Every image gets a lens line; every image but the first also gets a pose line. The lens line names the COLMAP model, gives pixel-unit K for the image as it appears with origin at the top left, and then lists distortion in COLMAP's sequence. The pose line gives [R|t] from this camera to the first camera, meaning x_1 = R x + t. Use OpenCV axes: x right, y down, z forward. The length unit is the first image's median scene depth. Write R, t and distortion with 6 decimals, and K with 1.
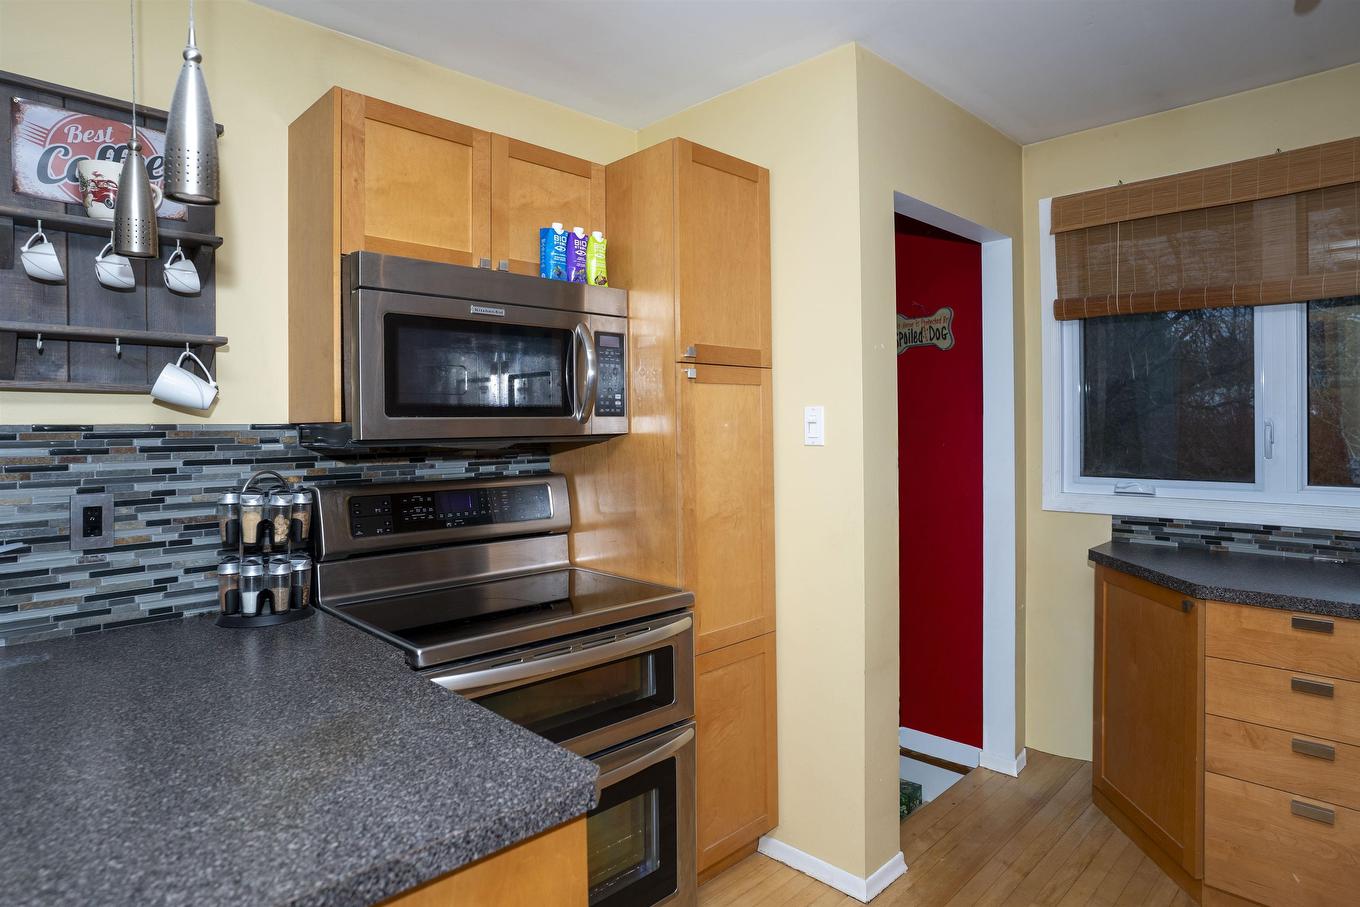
lens RADIAL K [[760.9, 0, 722.5], [0, 760.9, 423.8], [0, 0, 1]] dist [-0.076329, 0.046984]
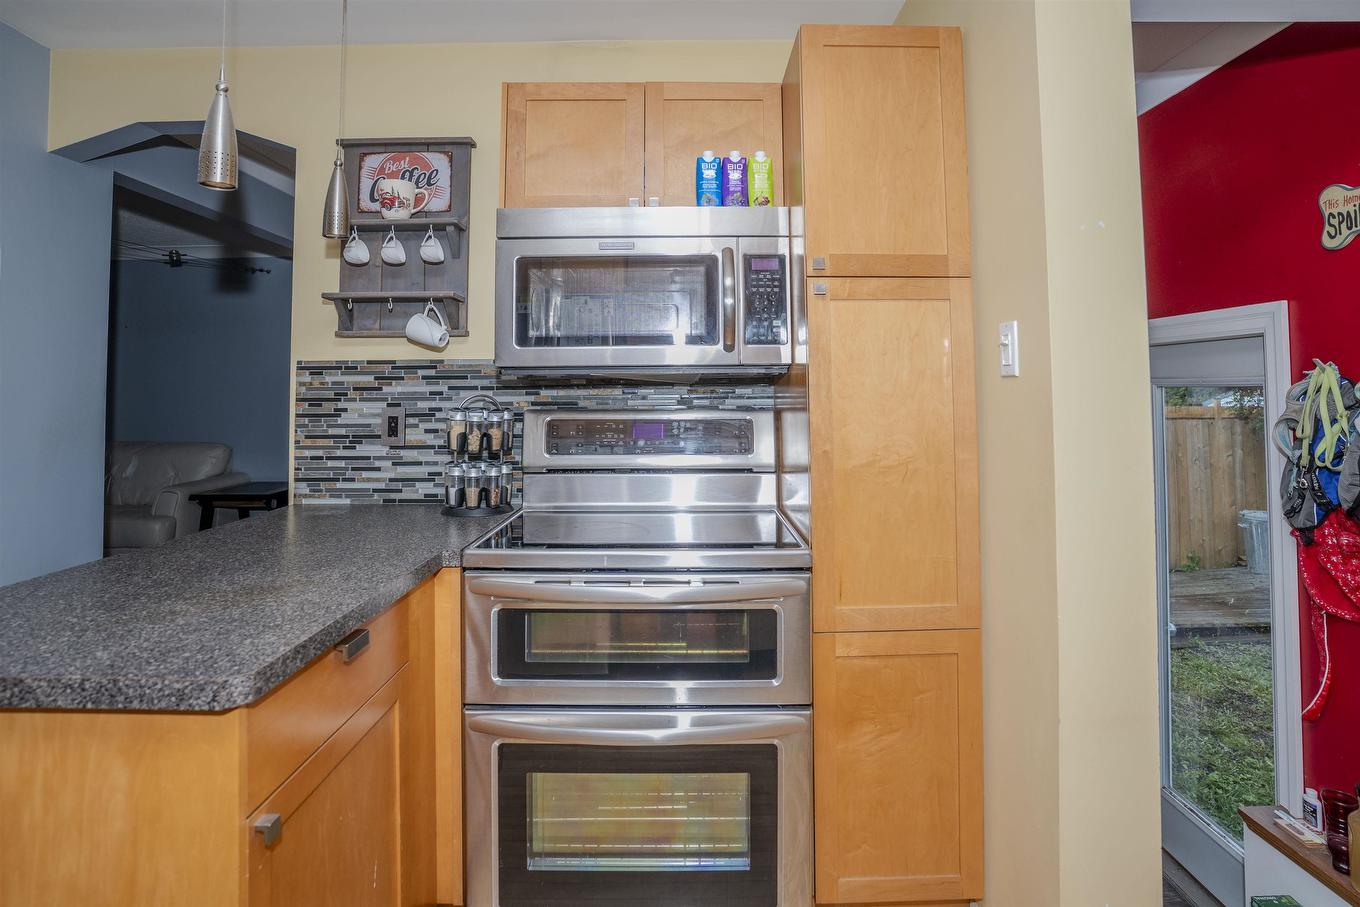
lens RADIAL K [[703.3, 0, 683.8], [0, 703.3, 345.3], [0, 0, 1]] dist [-0.045384, 0.015188]
pose [[0.695833, -0.039506, -0.717116, 0.432612], [0.003499, 0.998661, -0.051620, 0.037548], [0.718195, 0.033410, 0.695040, 0.370550]]
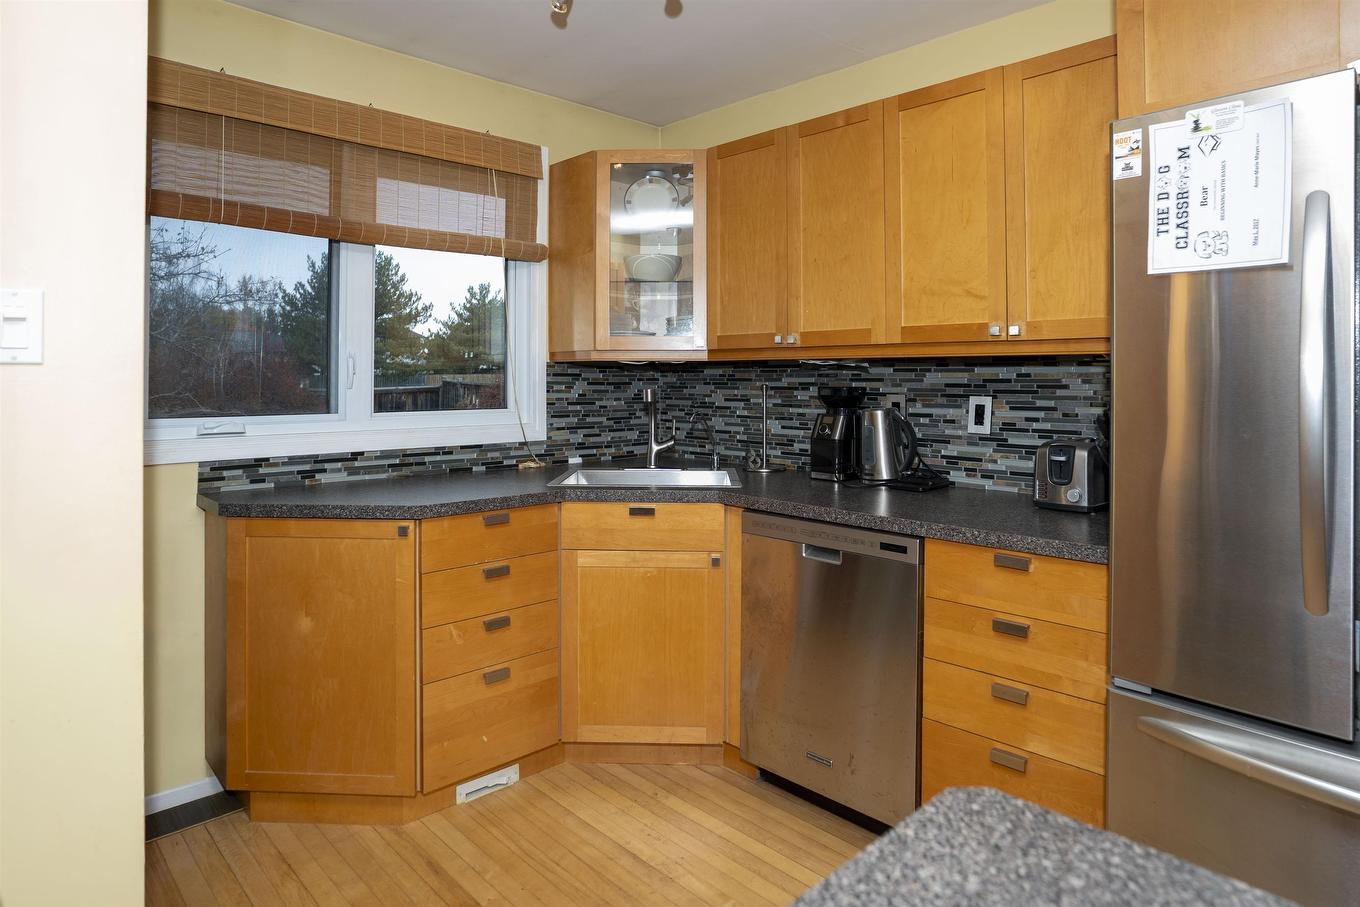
lens RADIAL K [[793.8, 0, 677.7], [0, 793.8, 360.7], [0, 0, 1]] dist [-0.068731, 0.043264]
pose [[0.044844, 0.026045, 0.998654, -0.439696], [-0.000786, 0.999661, -0.026036, 0.044130], [-0.998994, 0.000382, 0.044850, 0.601498]]
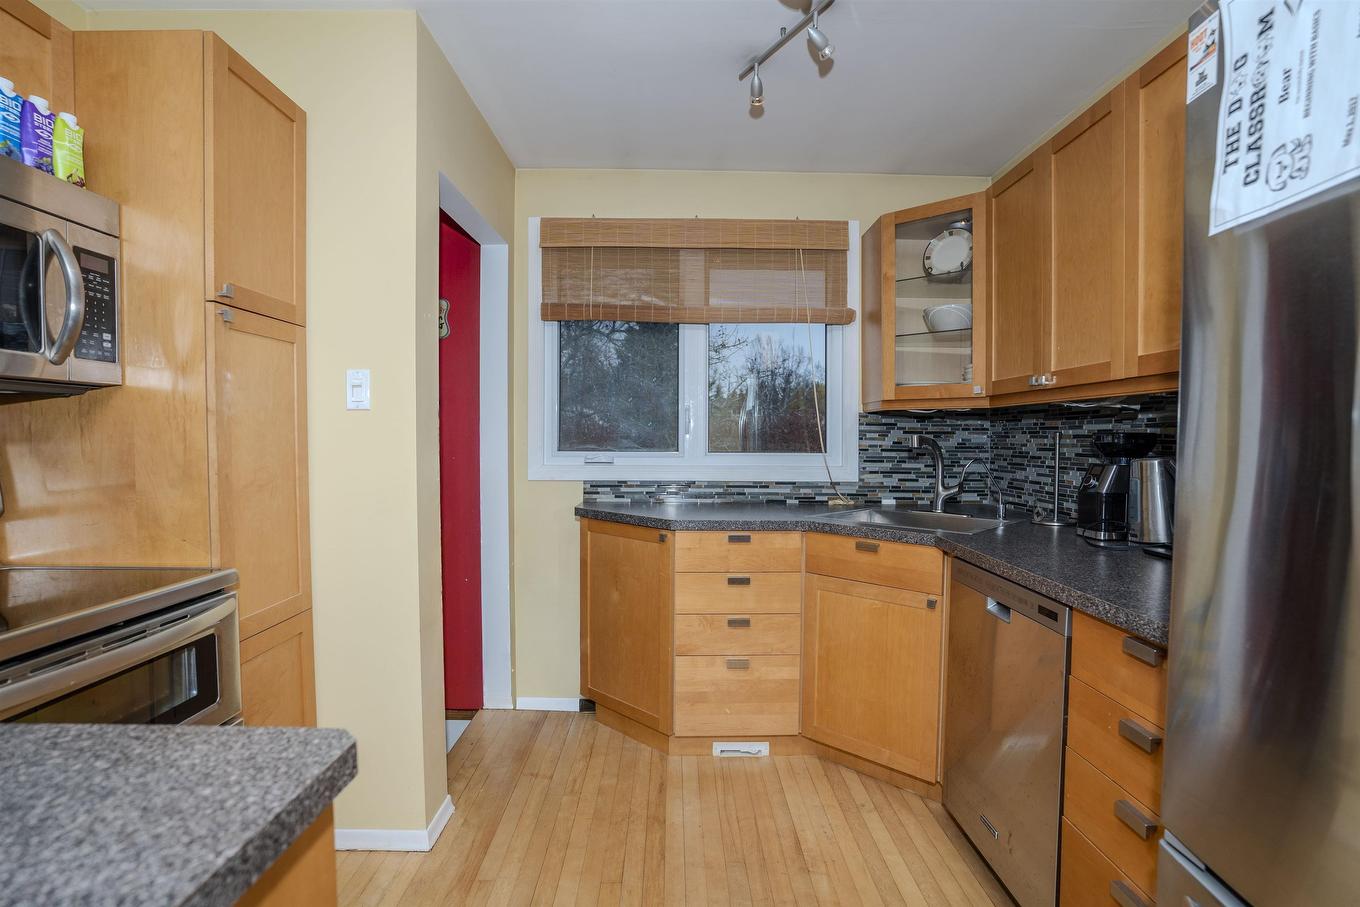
lens RADIAL K [[666.2, 0, 680.0], [0, 666.2, 453.5], [0, 0, 1]] dist [-0.075532, 0.028693]
pose [[0.716475, -0.007477, 0.697573, -0.191487], [-0.009954, 0.999731, 0.020940, 0.071691], [-0.697542, -0.021946, 0.716208, 0.128668]]
